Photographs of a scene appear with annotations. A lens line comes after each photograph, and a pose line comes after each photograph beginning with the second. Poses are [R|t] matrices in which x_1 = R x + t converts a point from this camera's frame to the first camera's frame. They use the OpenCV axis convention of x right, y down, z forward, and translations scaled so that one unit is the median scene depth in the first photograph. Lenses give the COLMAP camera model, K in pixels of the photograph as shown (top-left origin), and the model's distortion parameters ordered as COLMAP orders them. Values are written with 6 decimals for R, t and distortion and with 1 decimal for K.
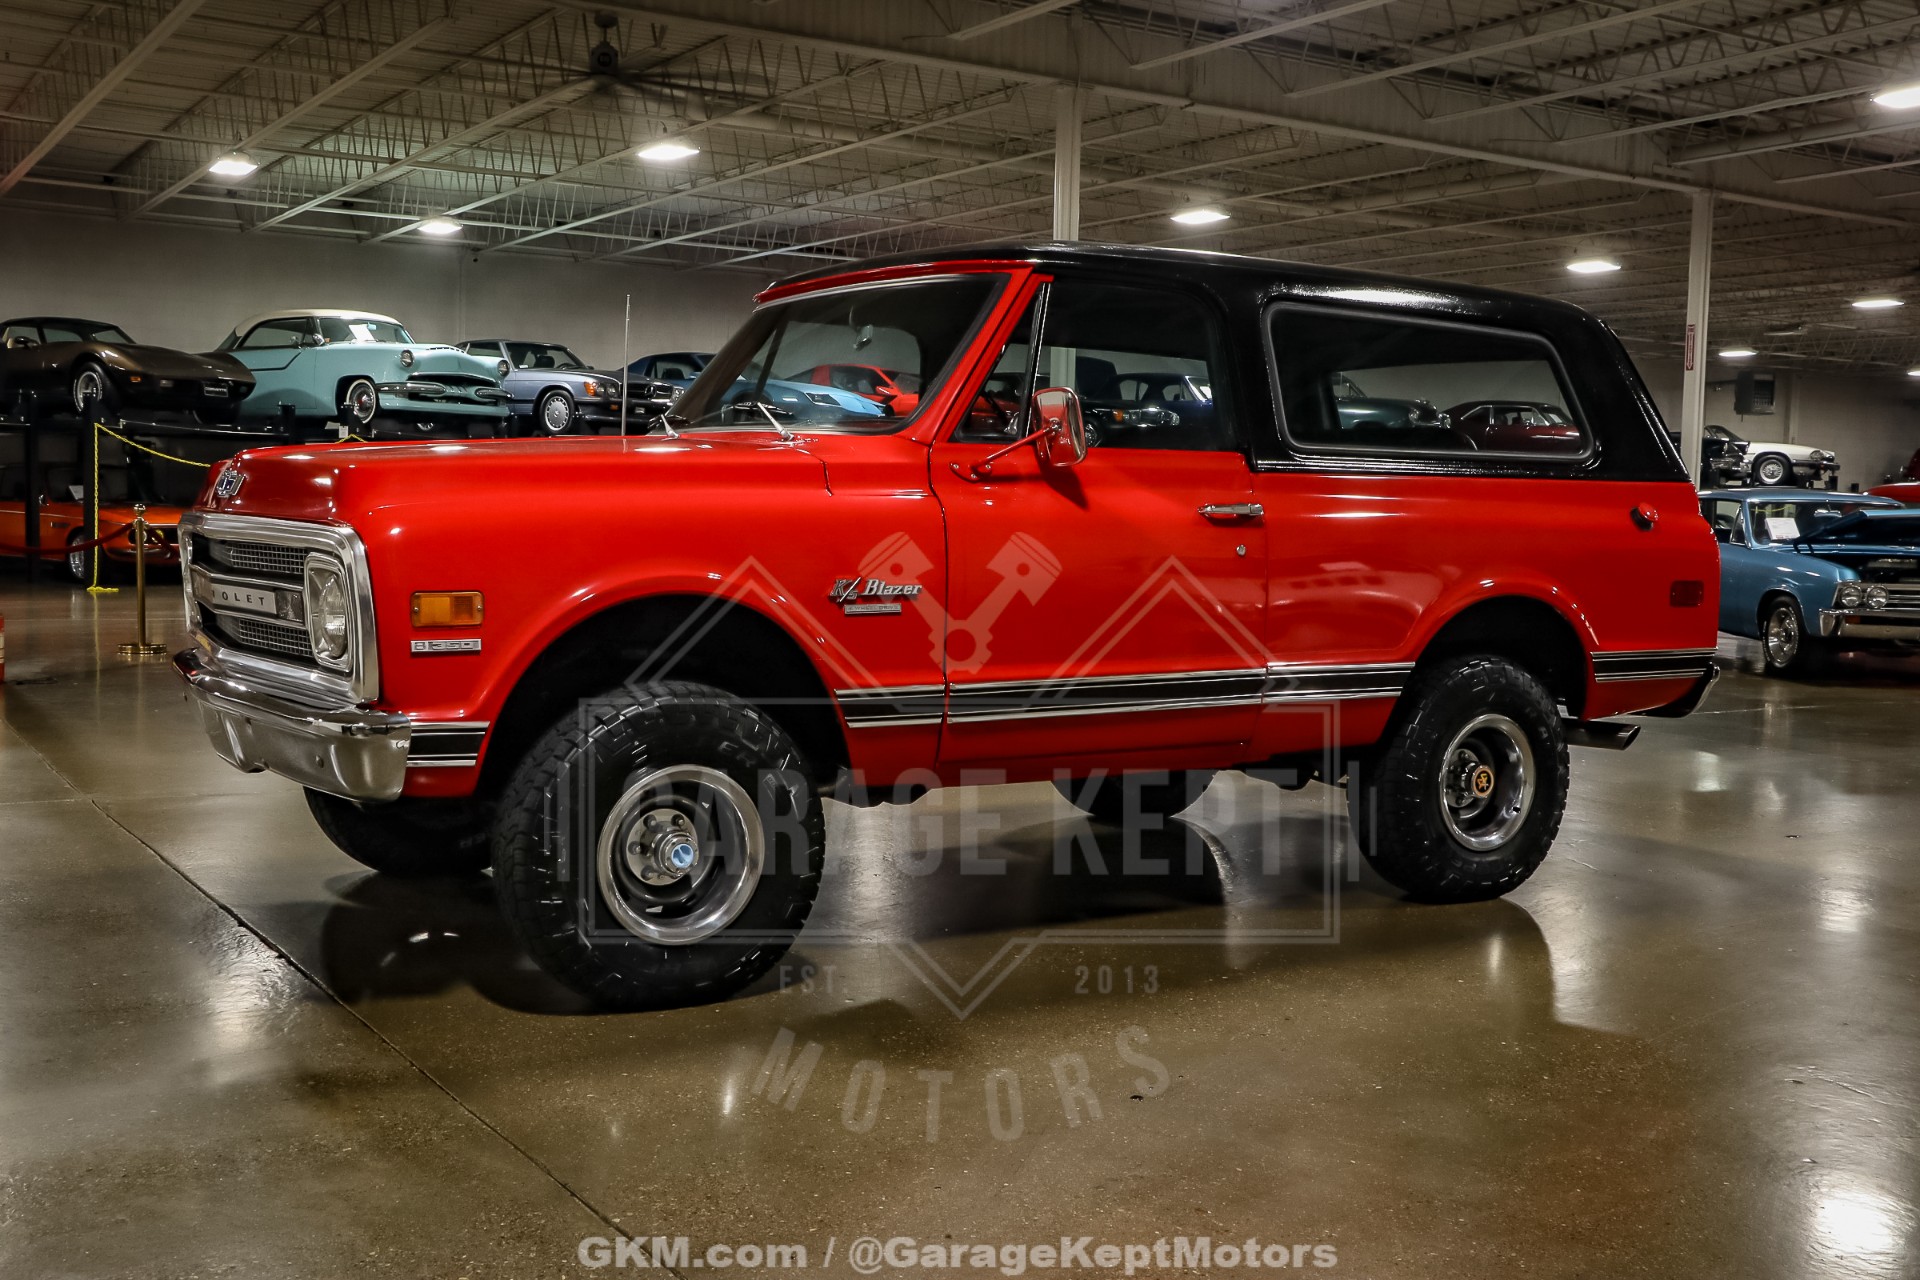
lens RADIAL K [[2037.3, 0, 1017.1], [0, 2037.3, 597.8], [0, 0, 1]] dist [-0.003092, 0.134092]
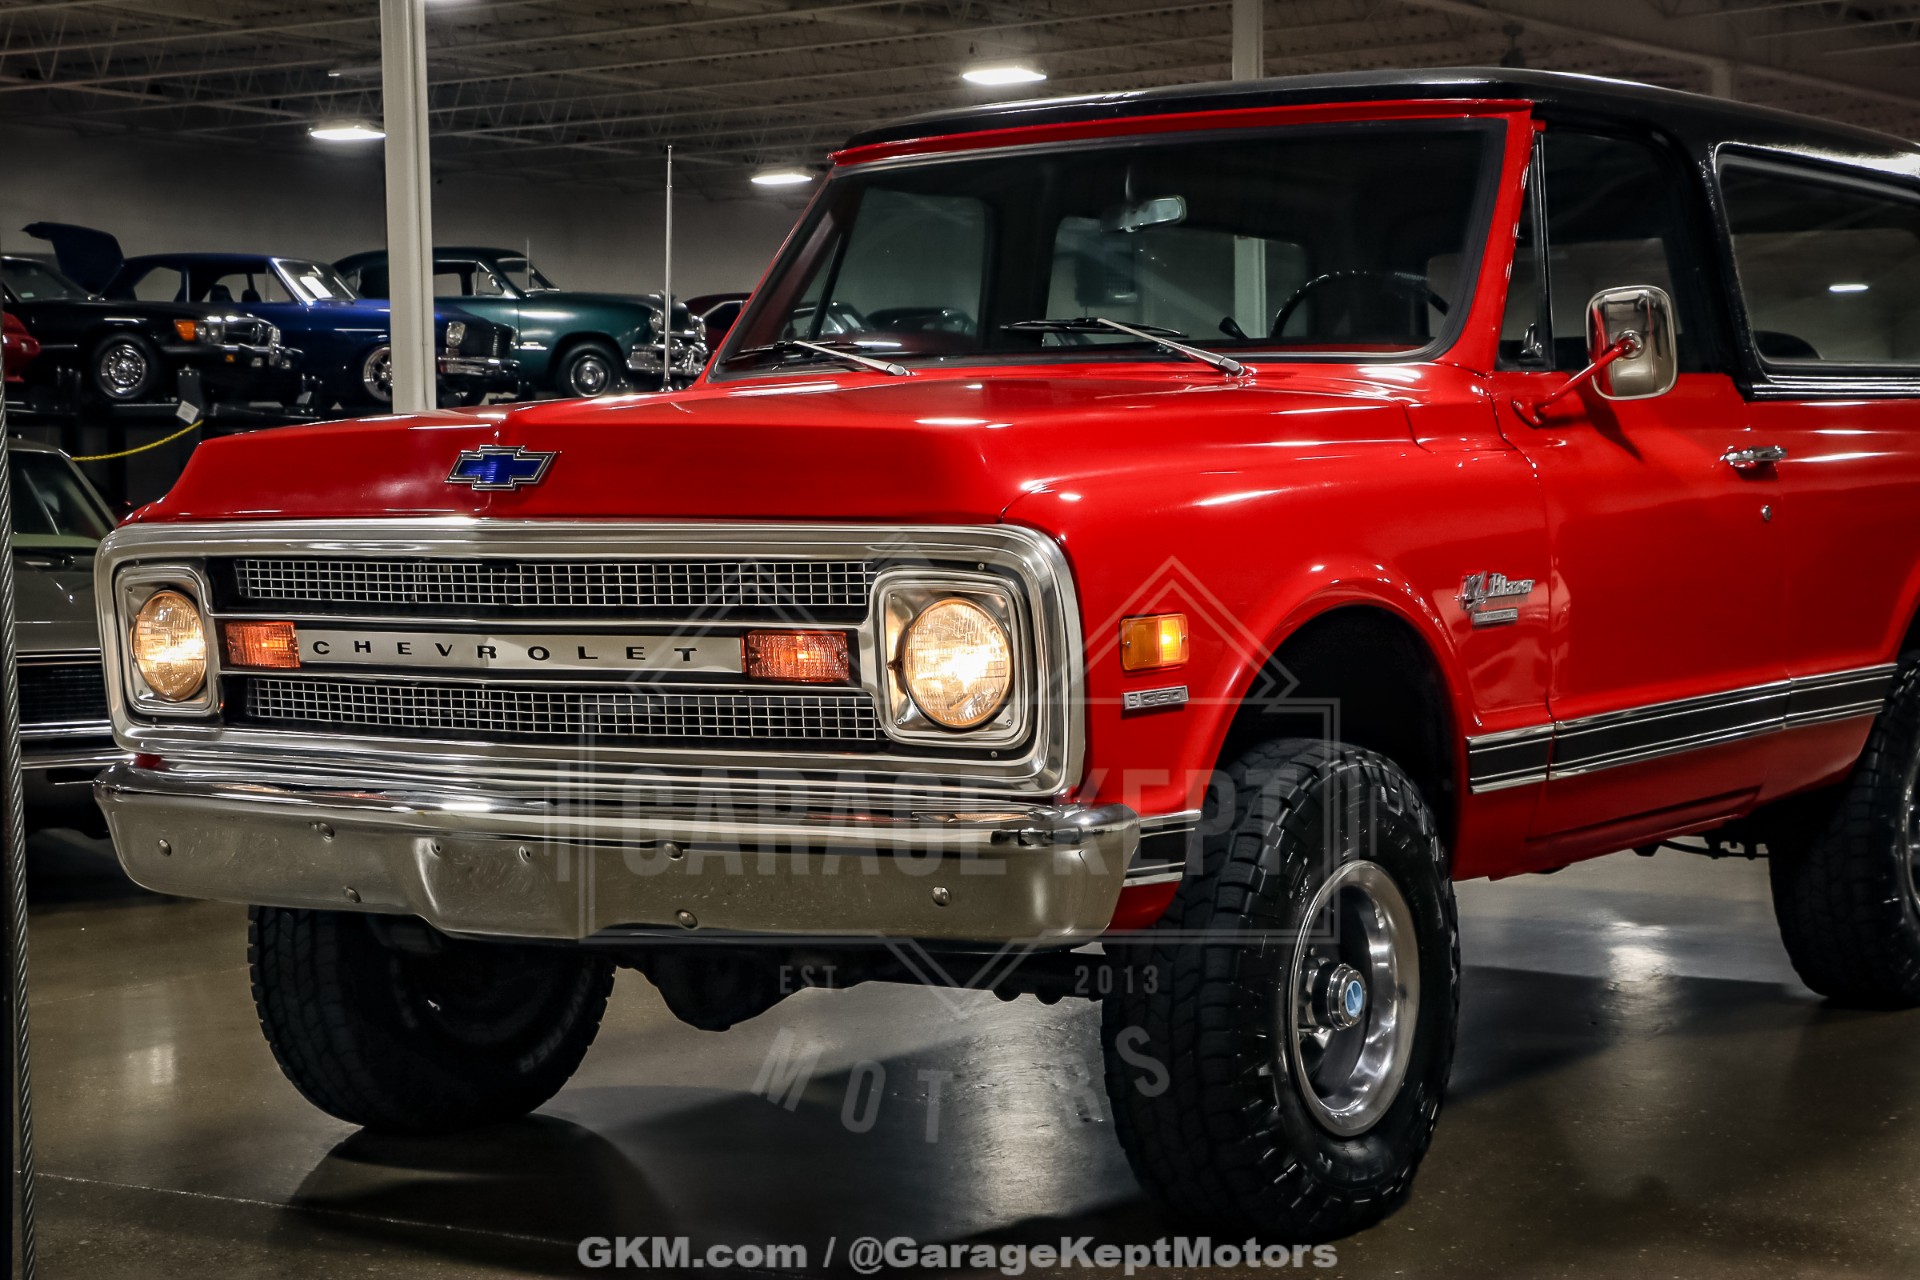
lens RADIAL K [[3577.4, 0, 960.0], [0, 3577.4, 640.0], [0, 0, 1]] dist [0.111959, 1.288571]
pose [[0.920347, -0.057412, 0.386867, -0.522072], [0.057653, 0.998276, 0.010991, -0.007713], [-0.386831, 0.012189, 0.922070, -0.027440]]
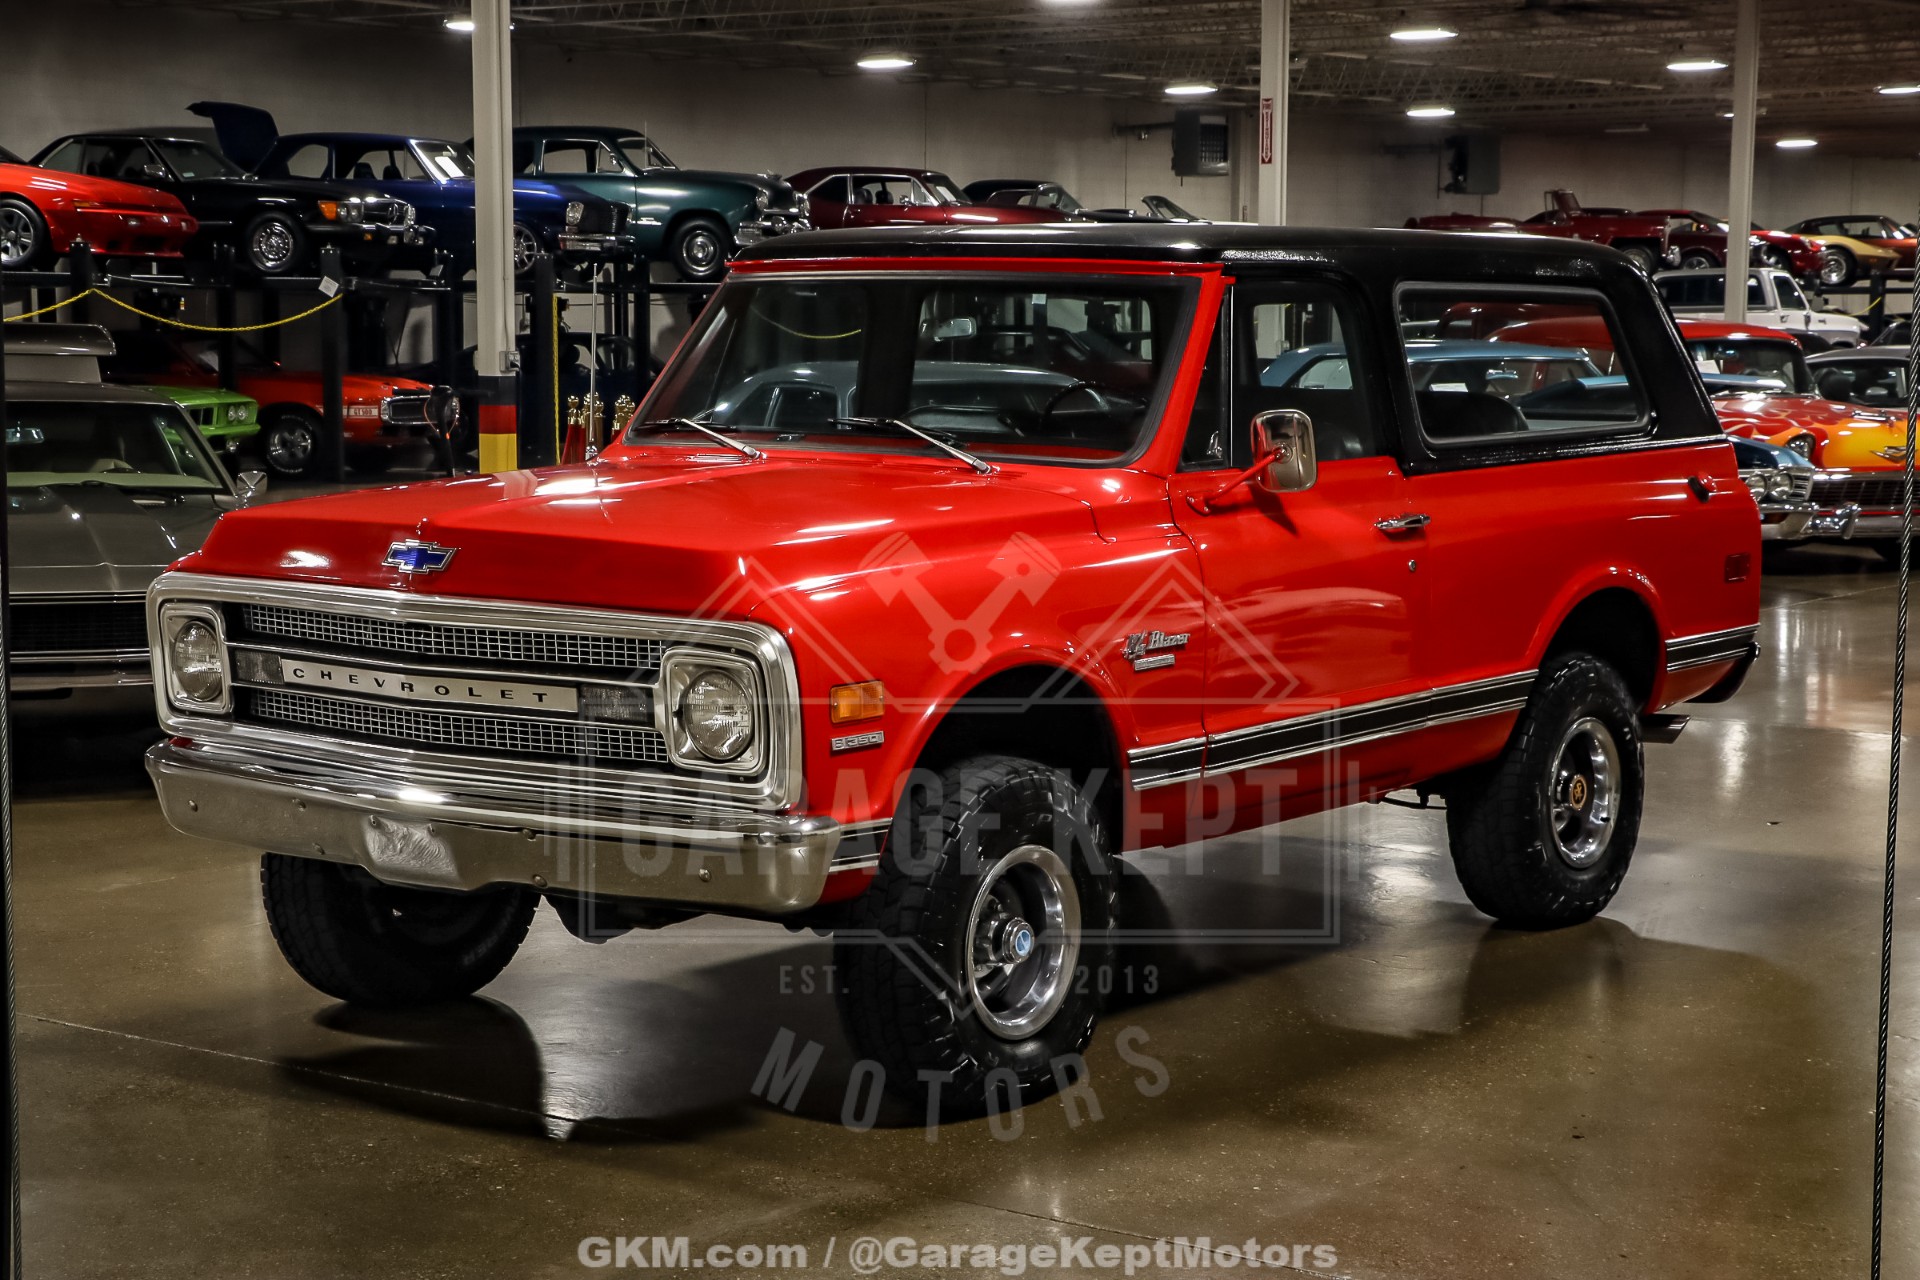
lens RADIAL K [[3577.4, 0, 960.0], [0, 3577.4, 640.0], [0, 0, 1]] dist [0.111959, 1.288571]
pose [[0.940025, -0.058058, 0.336129, -0.526461], [0.037820, 0.997073, 0.066452, -0.087719], [-0.339003, -0.049754, 0.939469, -0.381645]]
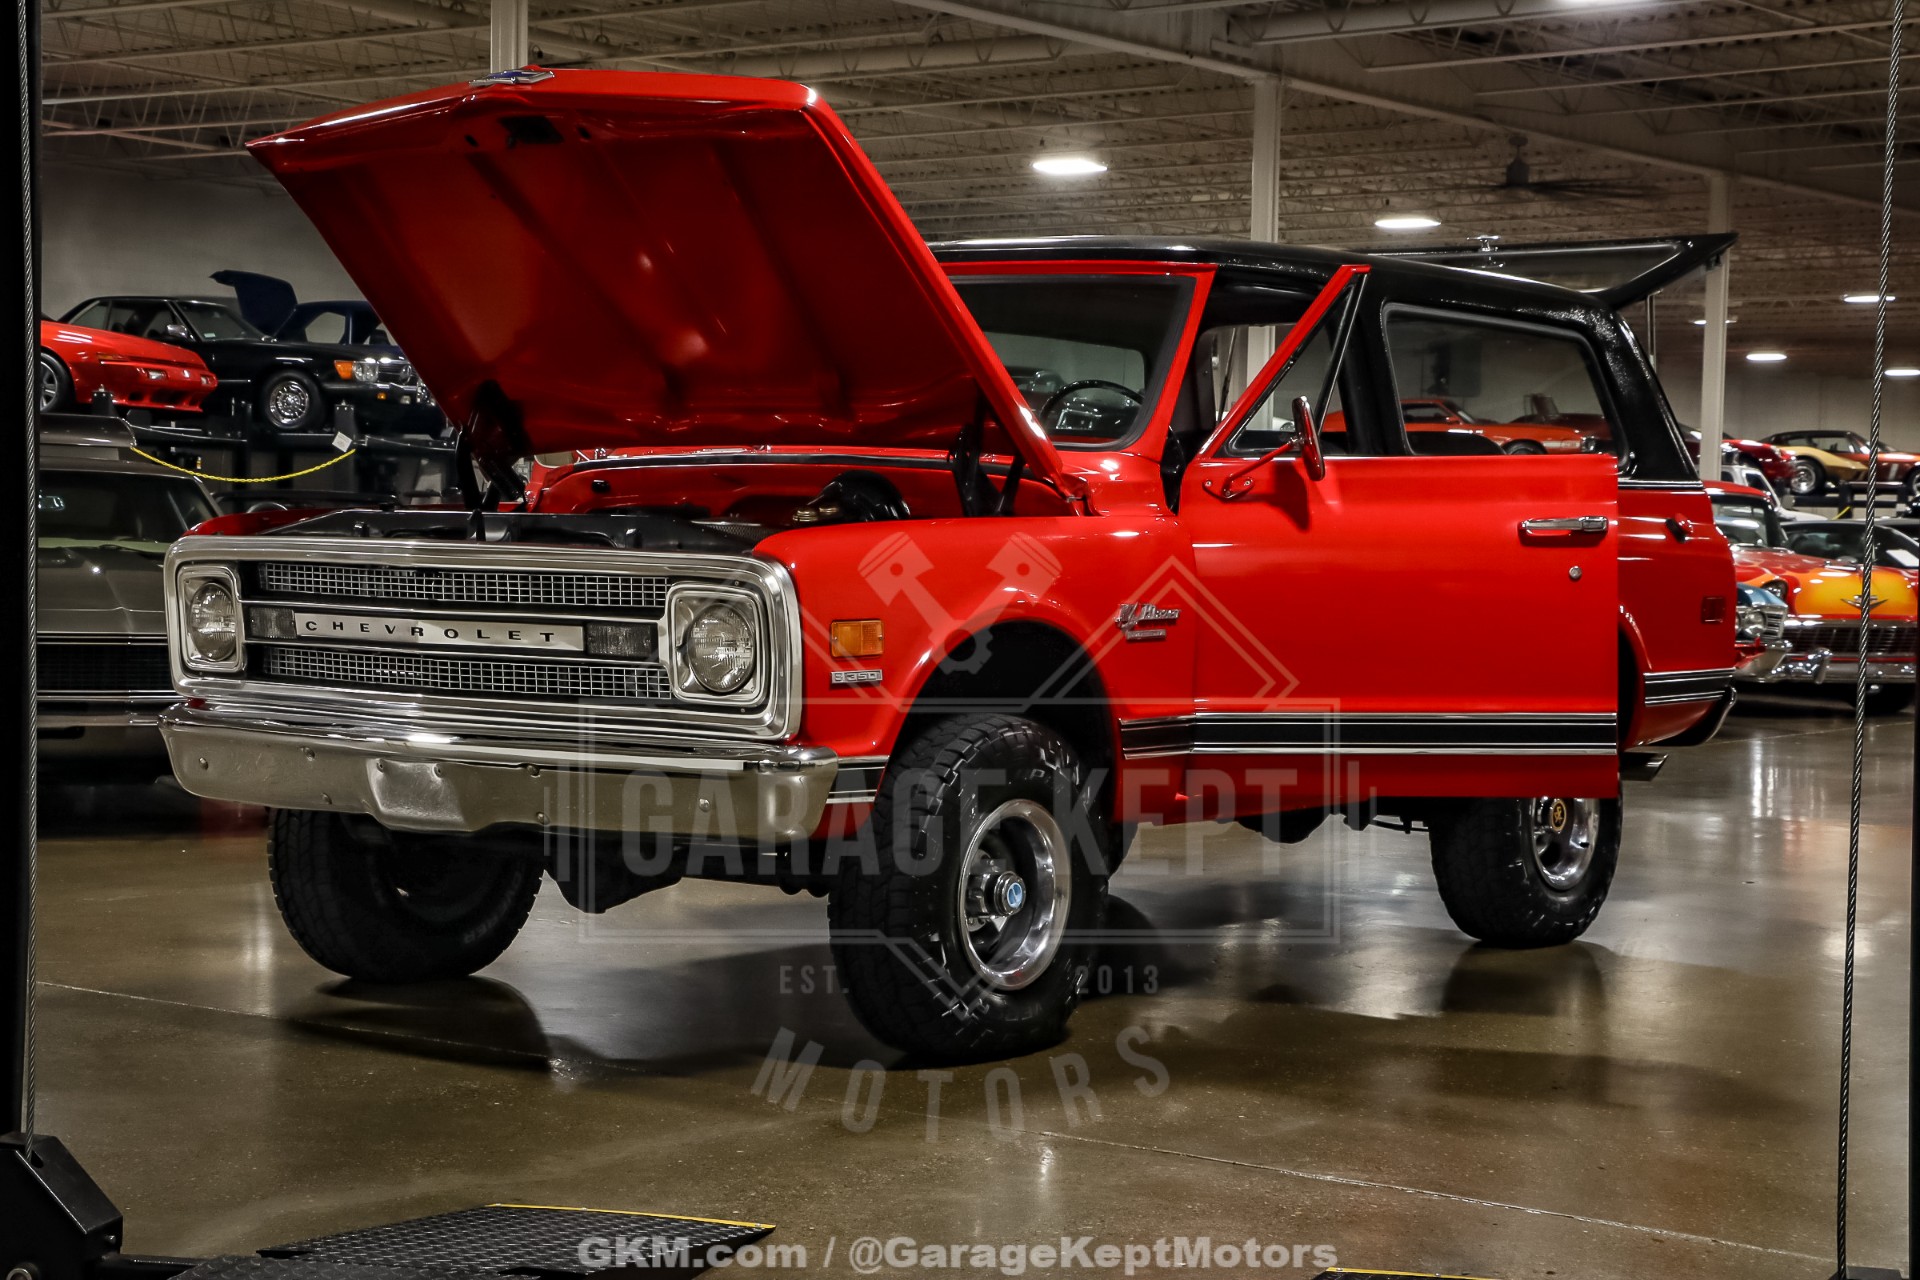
lens RADIAL K [[3508.2, 0, 960.0], [0, 3508.2, 640.0], [0, 0, 1]] dist [0.106852, 1.158880]
pose [[0.939650, -0.020357, 0.341530, -0.534516], [0.022341, 0.999749, -0.001876, 0.006812], [-0.341406, 0.009393, 0.939869, -0.388401]]
